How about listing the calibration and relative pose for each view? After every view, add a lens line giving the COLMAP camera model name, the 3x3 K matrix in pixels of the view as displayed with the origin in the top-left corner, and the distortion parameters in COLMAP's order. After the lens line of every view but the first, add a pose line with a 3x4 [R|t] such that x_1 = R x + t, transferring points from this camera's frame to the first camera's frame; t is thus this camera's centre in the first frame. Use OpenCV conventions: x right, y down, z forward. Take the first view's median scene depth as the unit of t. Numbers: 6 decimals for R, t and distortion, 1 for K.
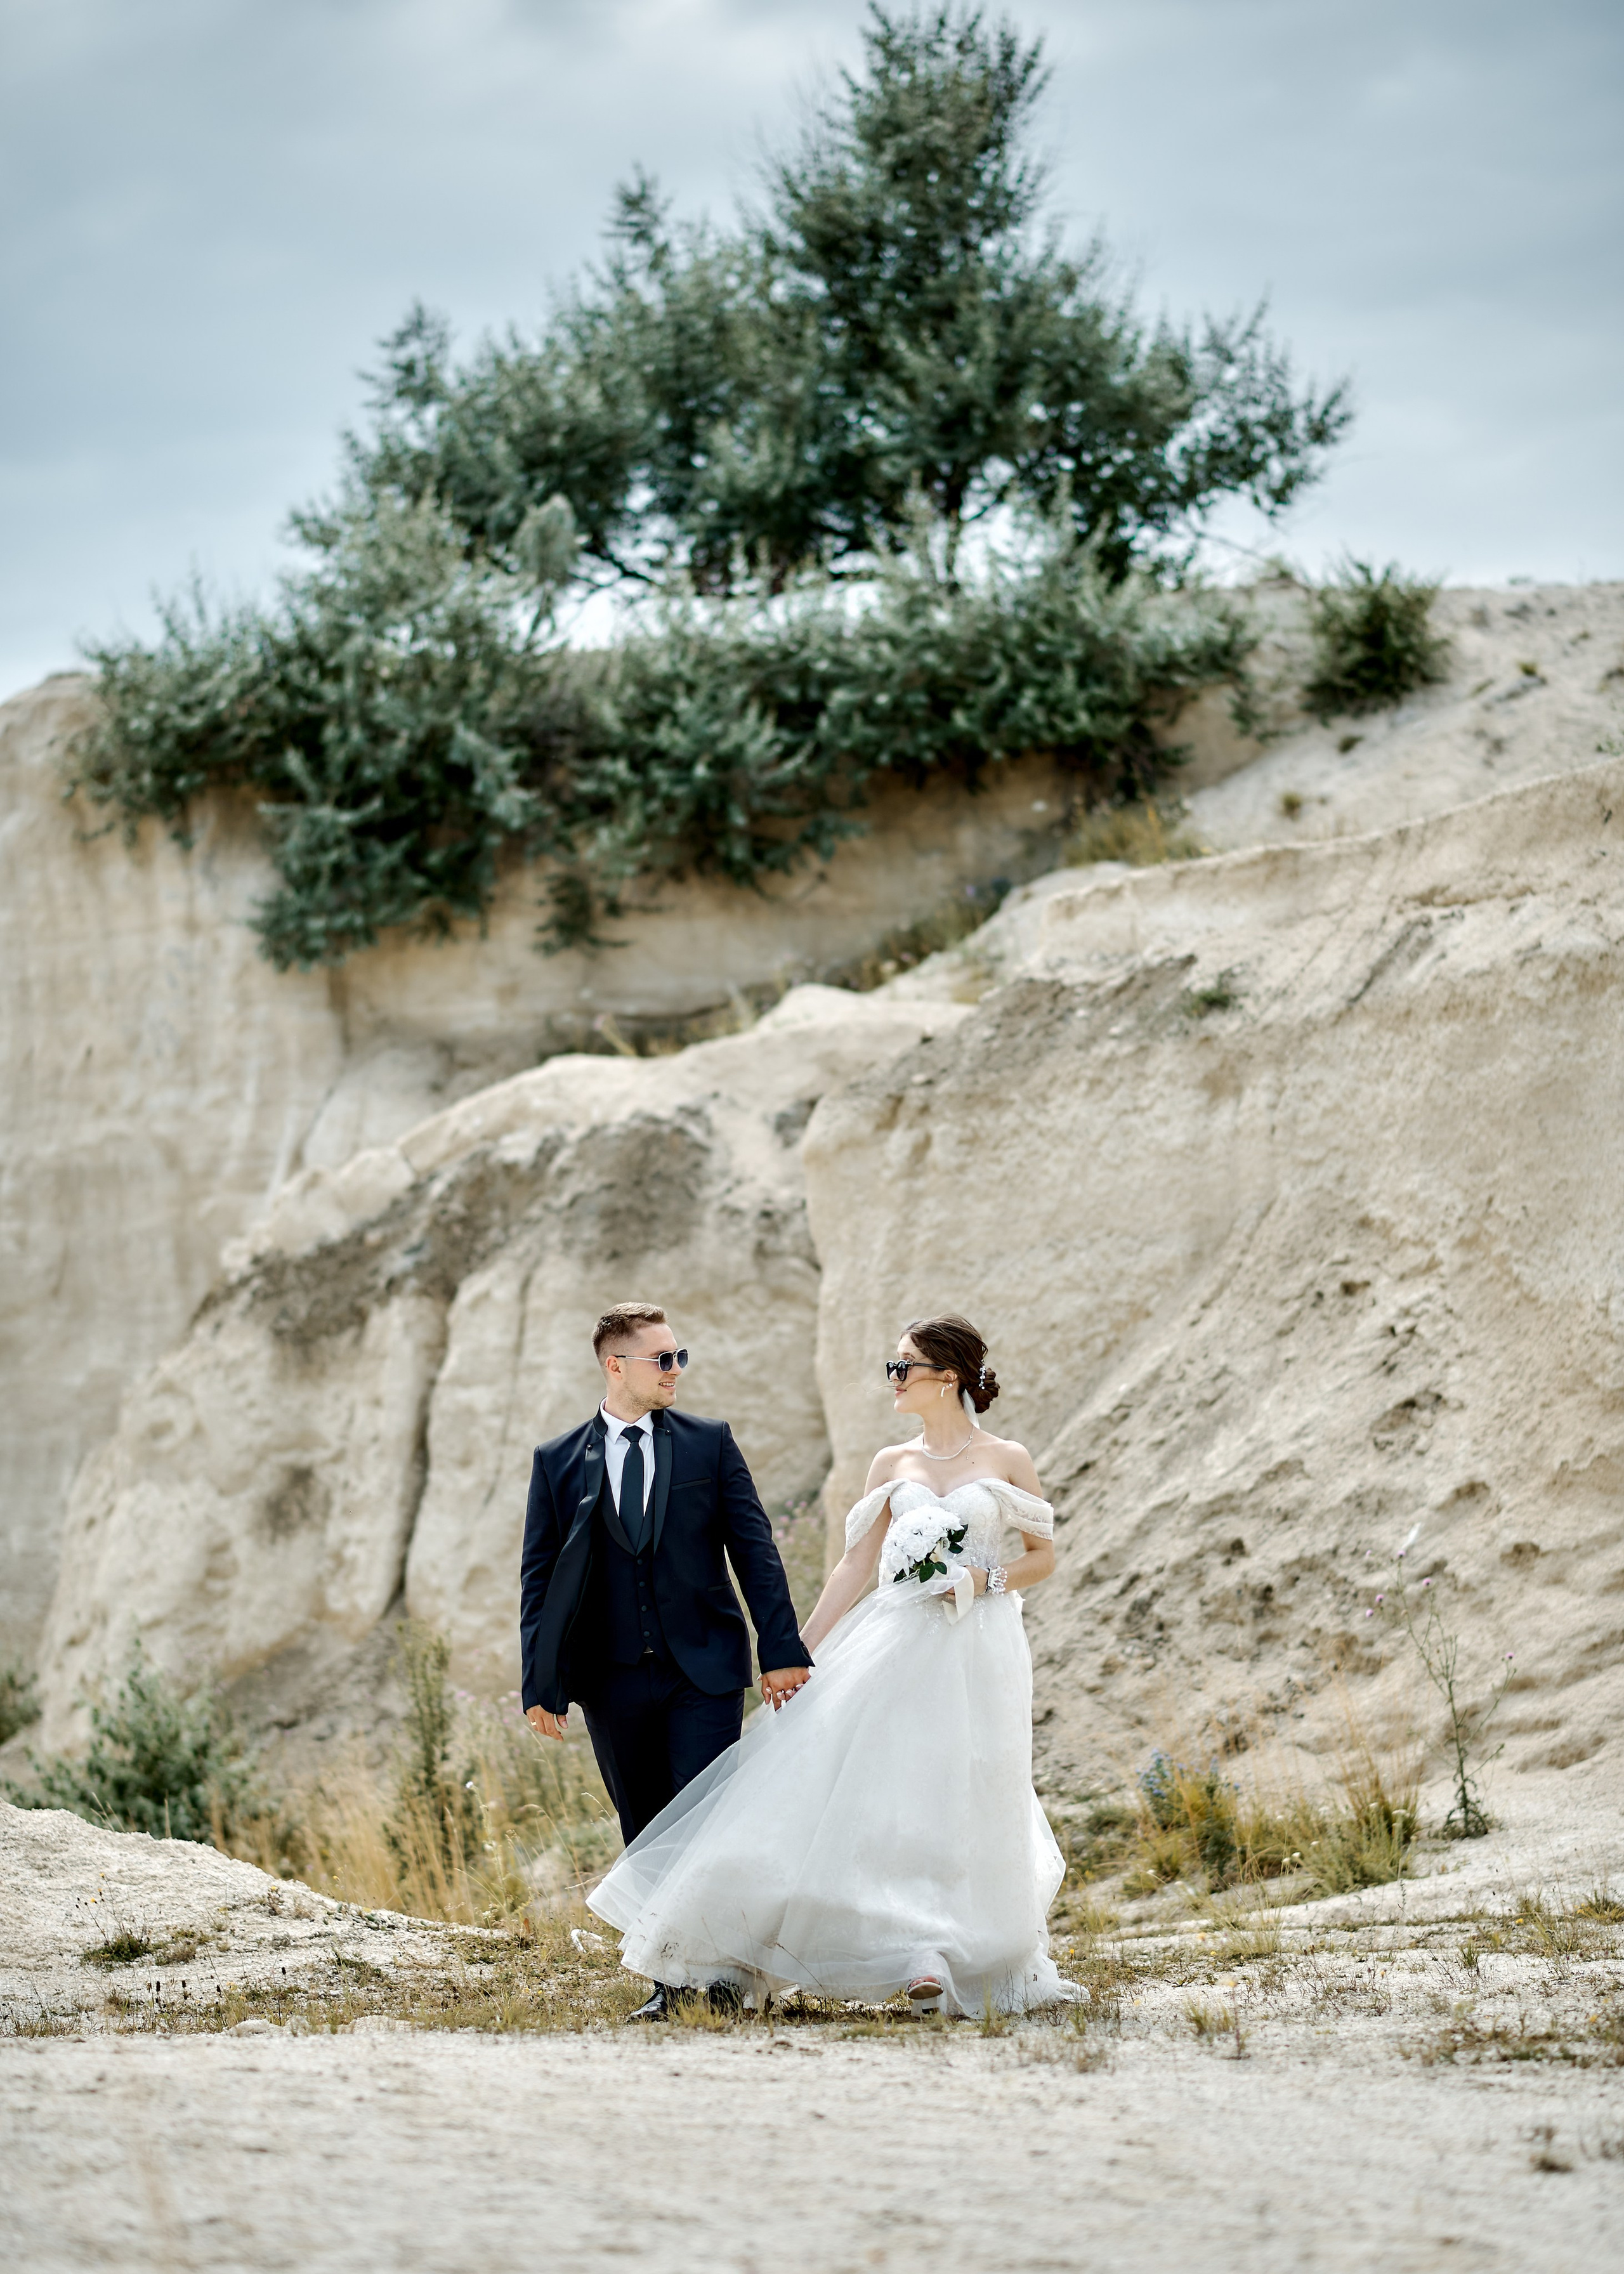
lens RADIAL K [[5897.7, 0, 817.2], [0, 5897.7, 1237.0], [0, 0, 1]] dist [0.056845, 0.057809]
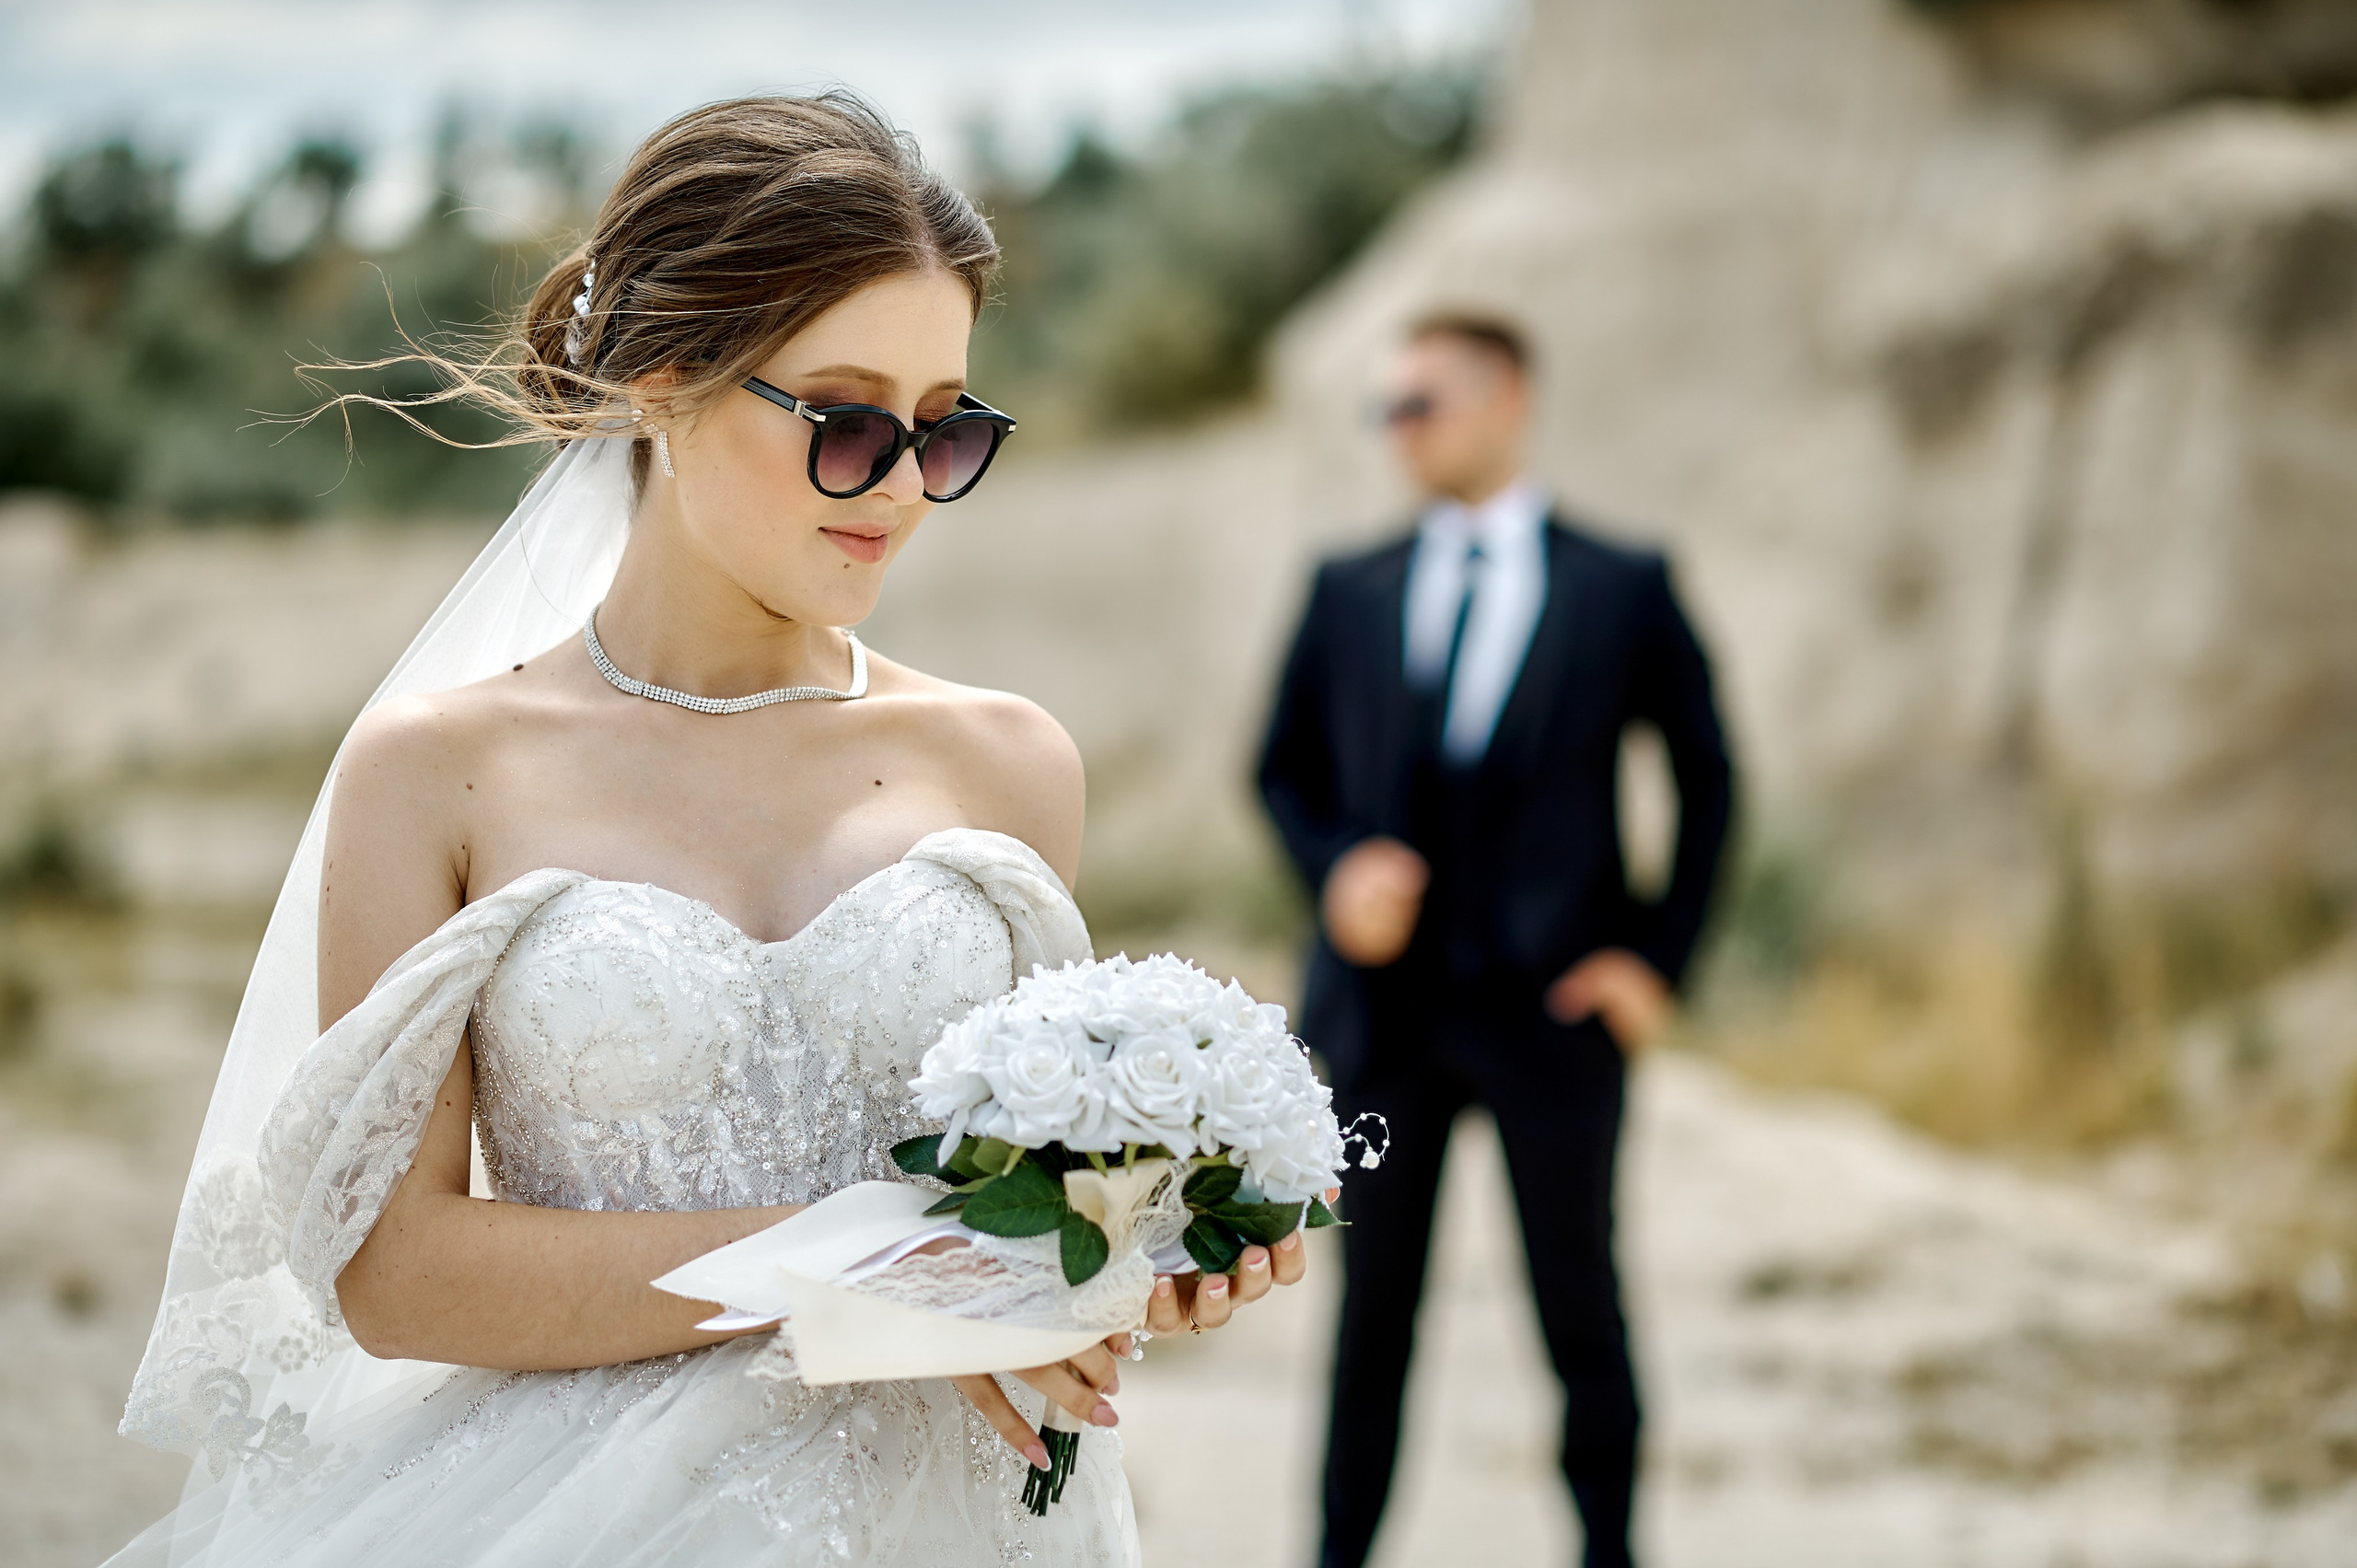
lens RADIAL K [[5775.5, 0, 1177.0], [0, 5775.5, 783.9], [0, 0, 1]] dist [-0.003662, 0.166476]
pose [[0.978163, 0.048600, -0.202076, -0.015074], [-0.029951, 0.995089, 0.094344, -0.008718], [0.205669, -0.086231, 0.974815, 0.076870]]
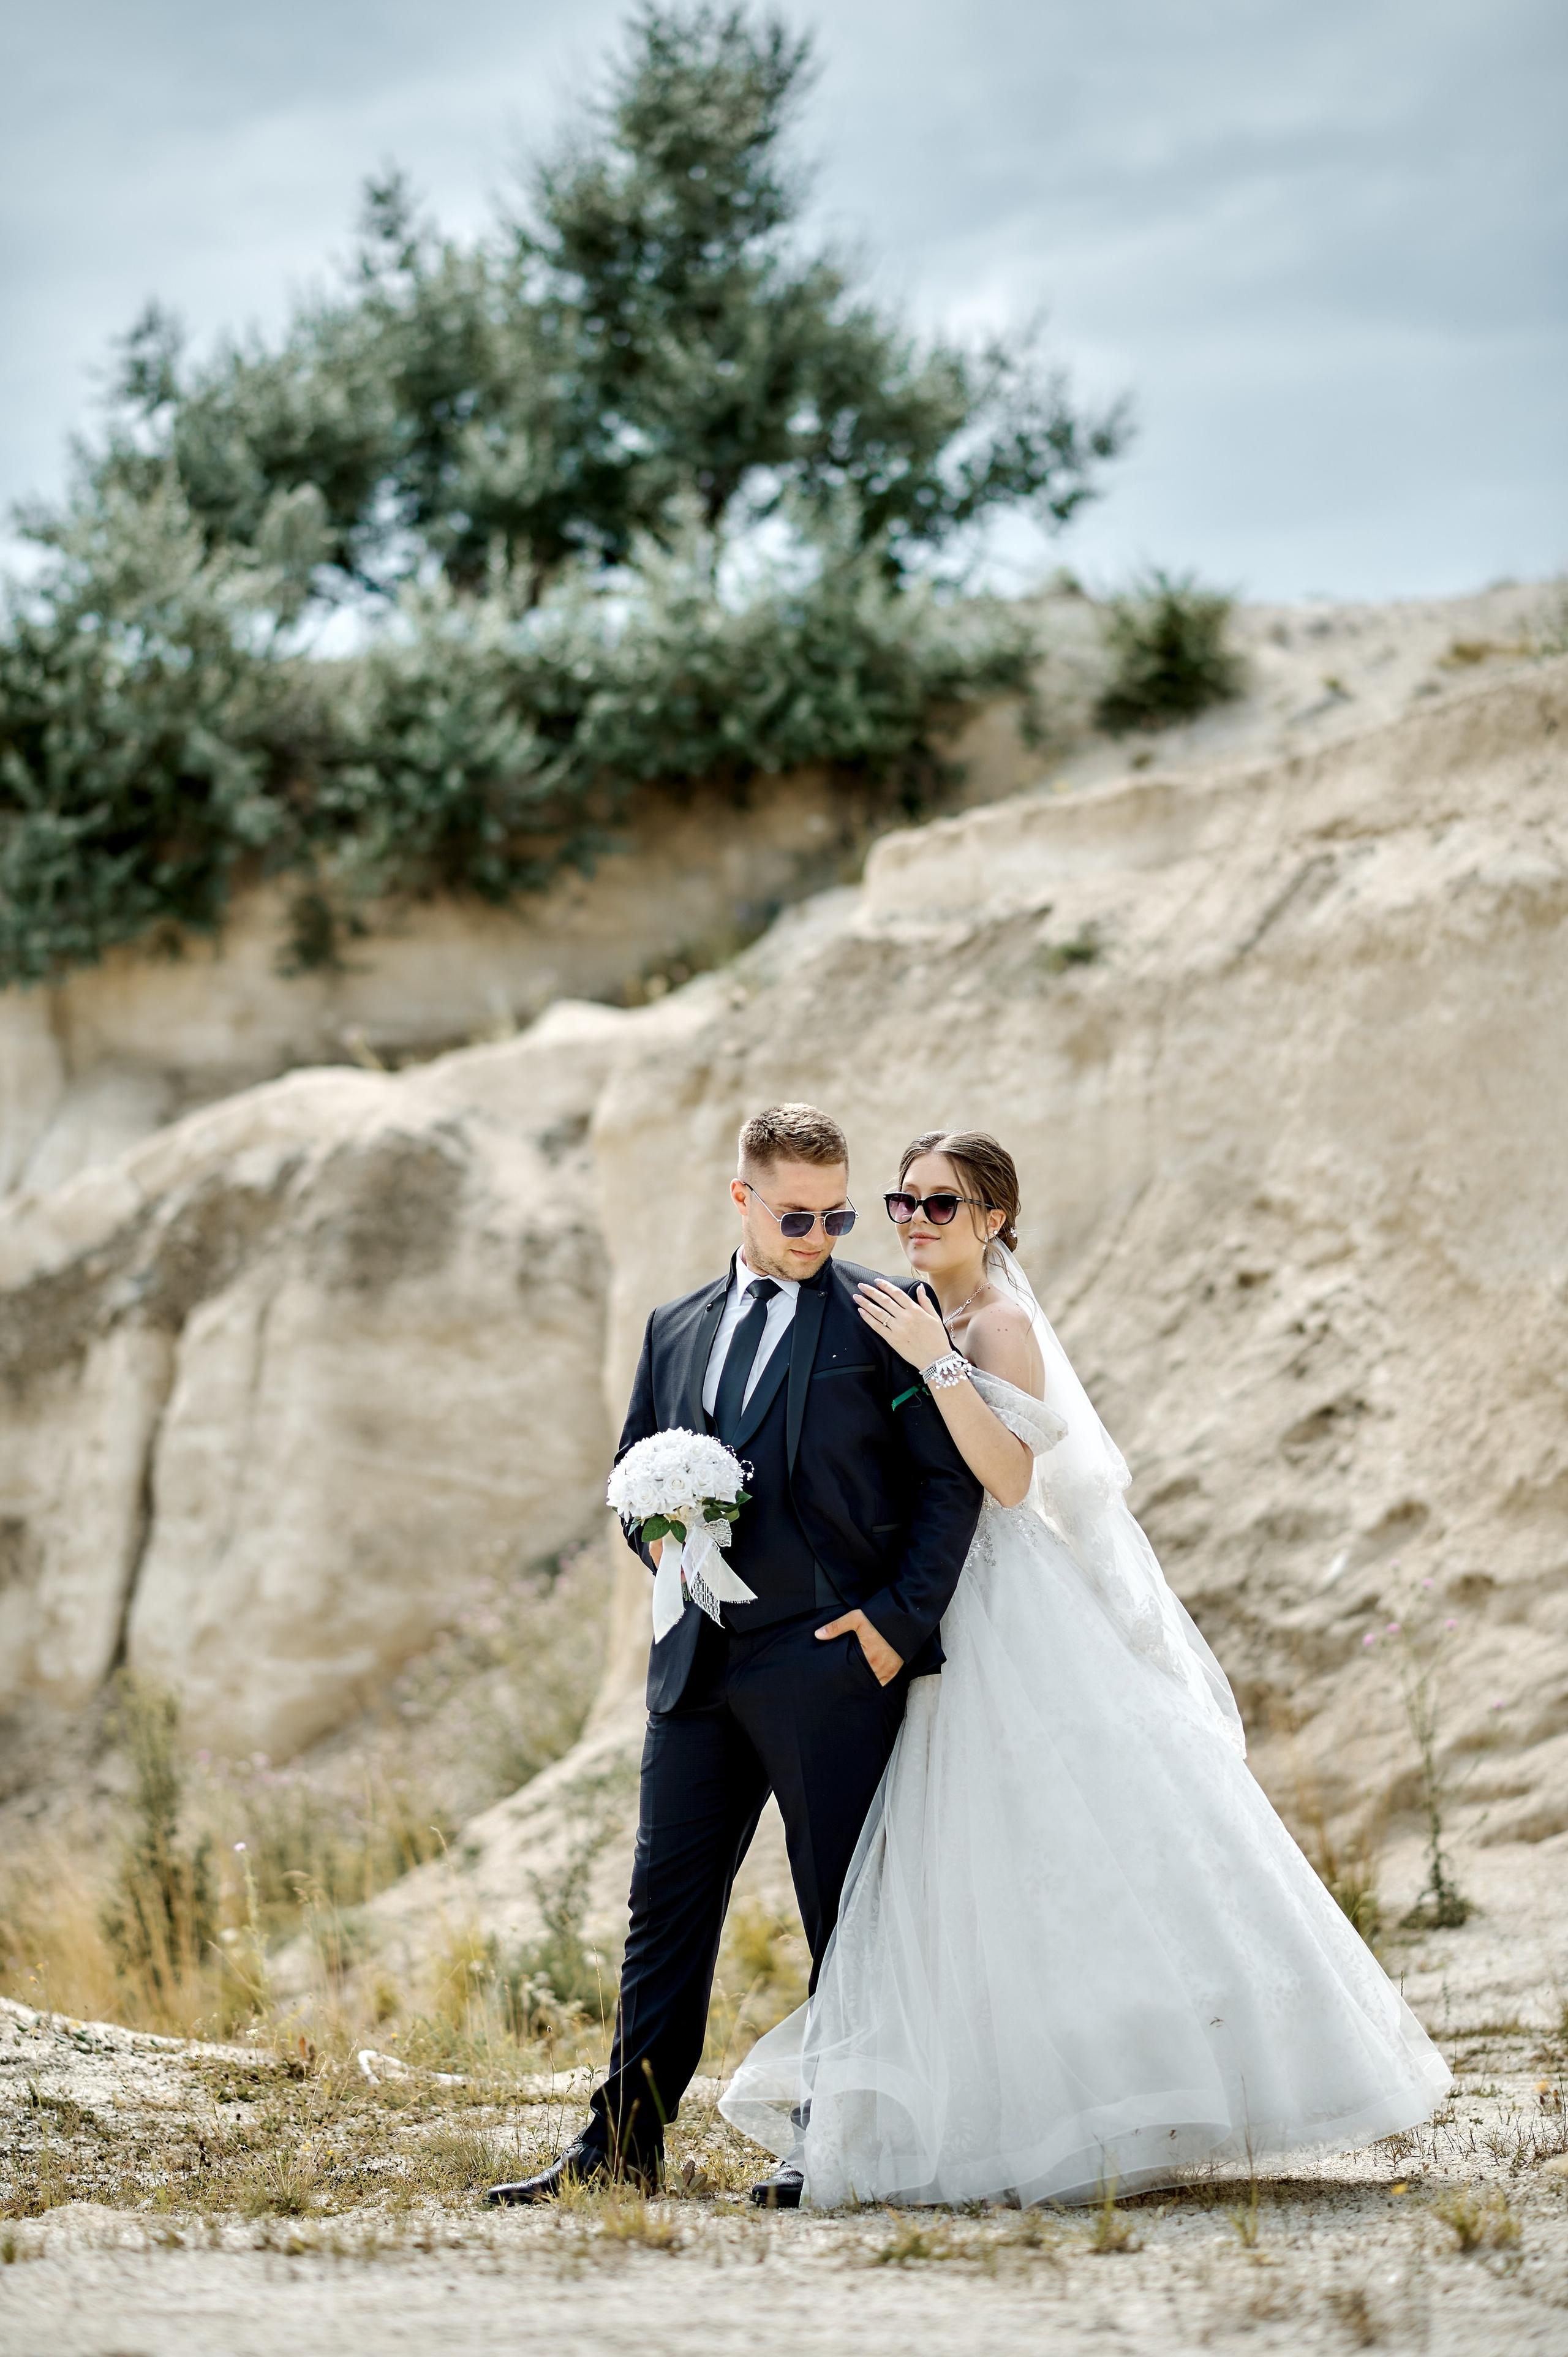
lens RADIAL K [[5702.2, 0, 793.7], [0, 5702.2, 1184.7], [0, 0, 1]] dist [0.047359, 0.297033]
pose [[0.998901, 0.006920, 0.046349, -0.008683], [-0.005594, 0.999573, -0.028679, 0.012363], [-0.046528, 0.028388, 0.998514, 0.118313]]
